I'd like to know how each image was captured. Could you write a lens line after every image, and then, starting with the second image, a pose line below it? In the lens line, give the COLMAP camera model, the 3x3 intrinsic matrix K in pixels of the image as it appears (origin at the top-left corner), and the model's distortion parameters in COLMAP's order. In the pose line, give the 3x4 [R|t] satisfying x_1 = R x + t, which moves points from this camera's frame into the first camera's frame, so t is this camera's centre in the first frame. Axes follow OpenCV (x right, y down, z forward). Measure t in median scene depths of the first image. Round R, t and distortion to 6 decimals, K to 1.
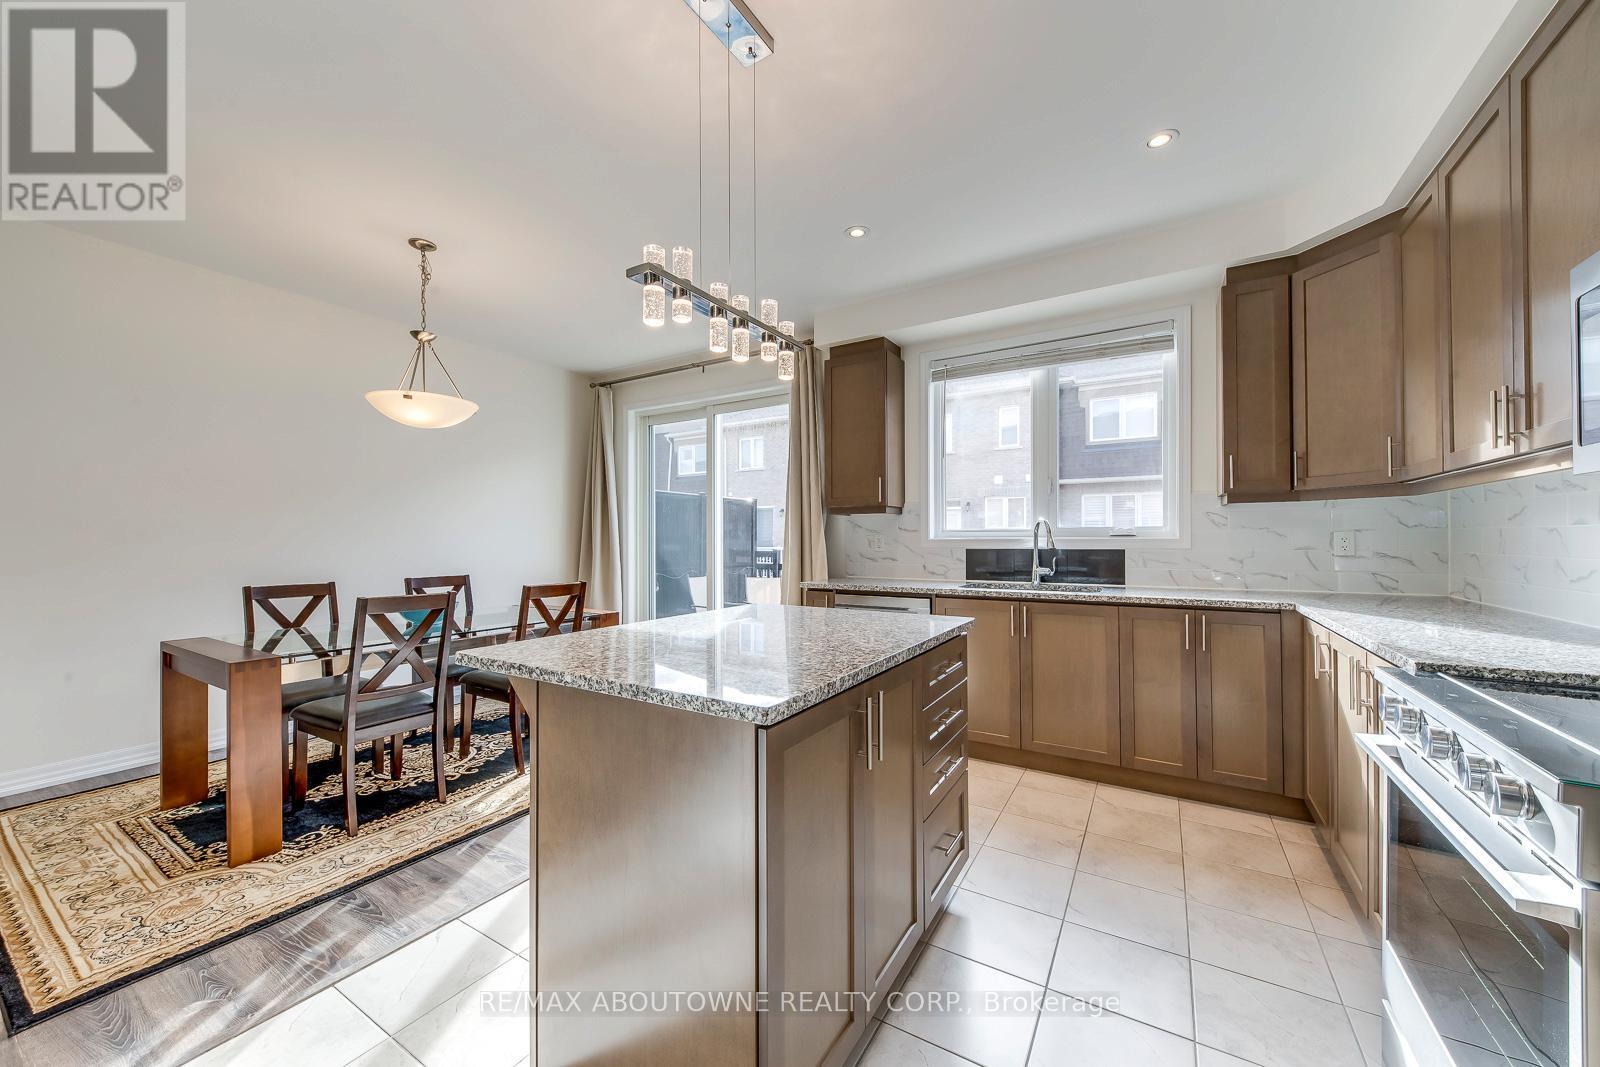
lens RADIAL K [[590.3, 0, 797.8], [0, 590.3, 537.1], [0, 0, 1]] dist [0.020031, -0.008326]
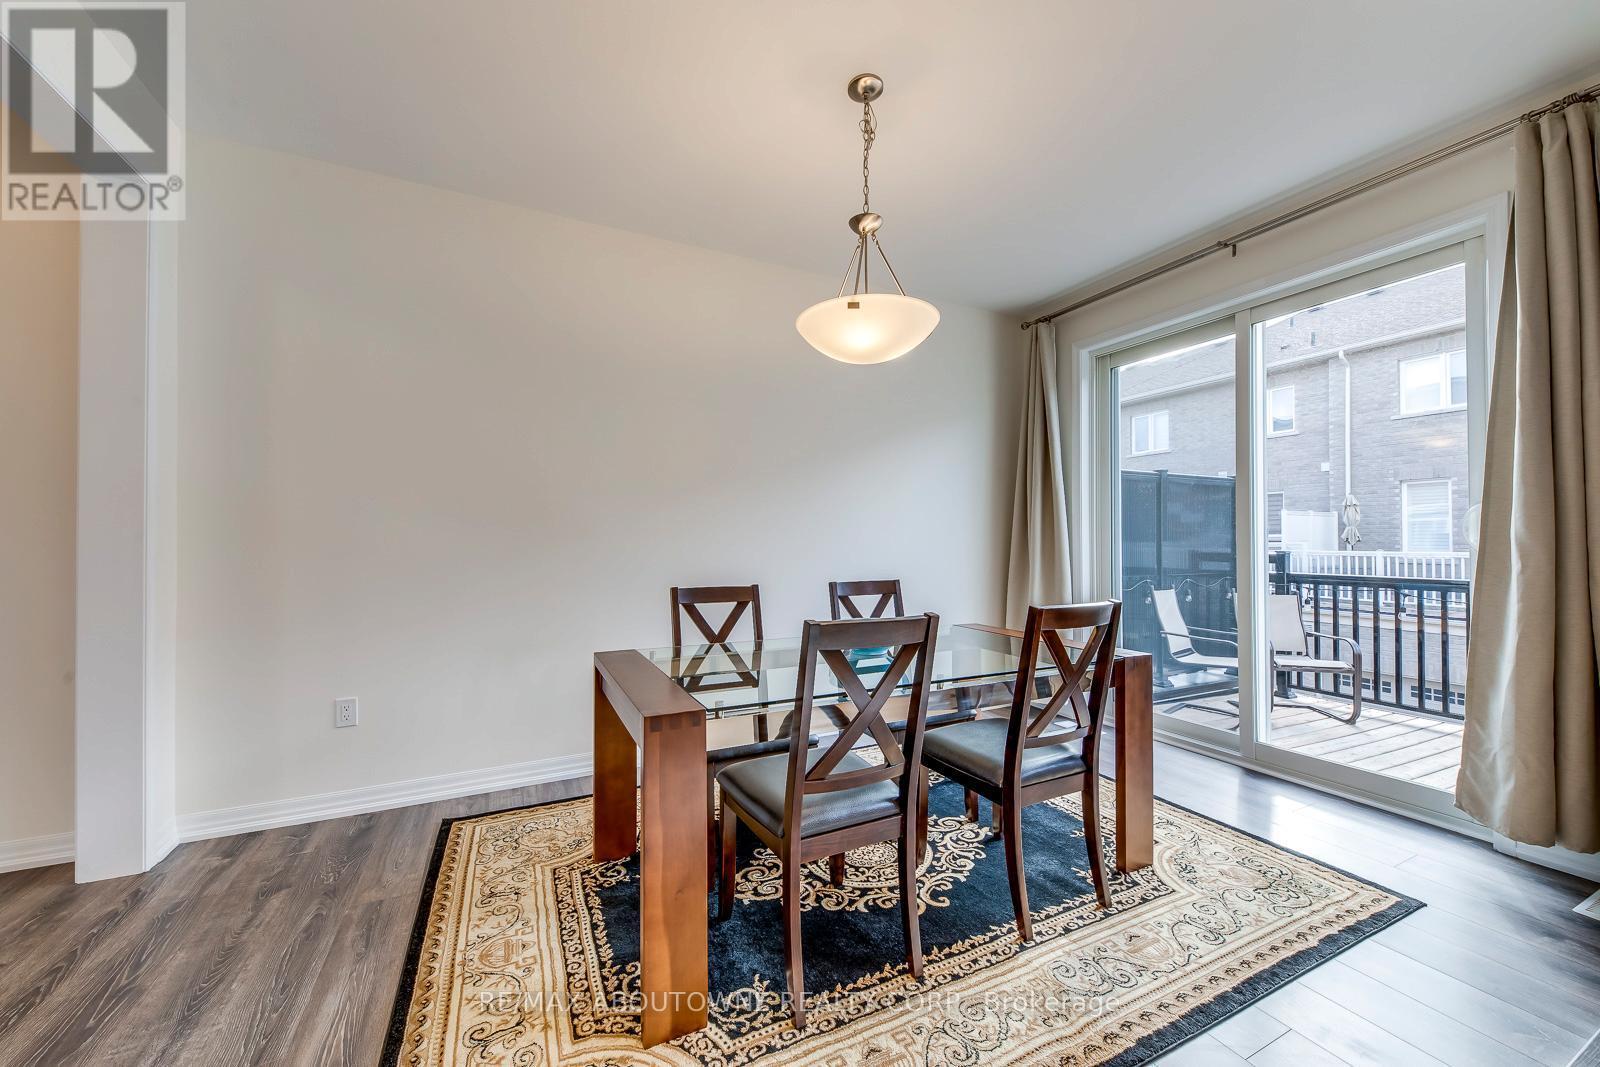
lens RADIAL K [[602.6, 0, 798.9], [0, 602.6, 537.3], [0, 0, 1]] dist [0.014786, -0.006390]
pose [[0.846174, -0.003598, -0.532895, -0.390384], [0.001763, 0.999991, -0.003952, 0.020609], [0.532904, 0.002405, 0.846172, 0.451522]]
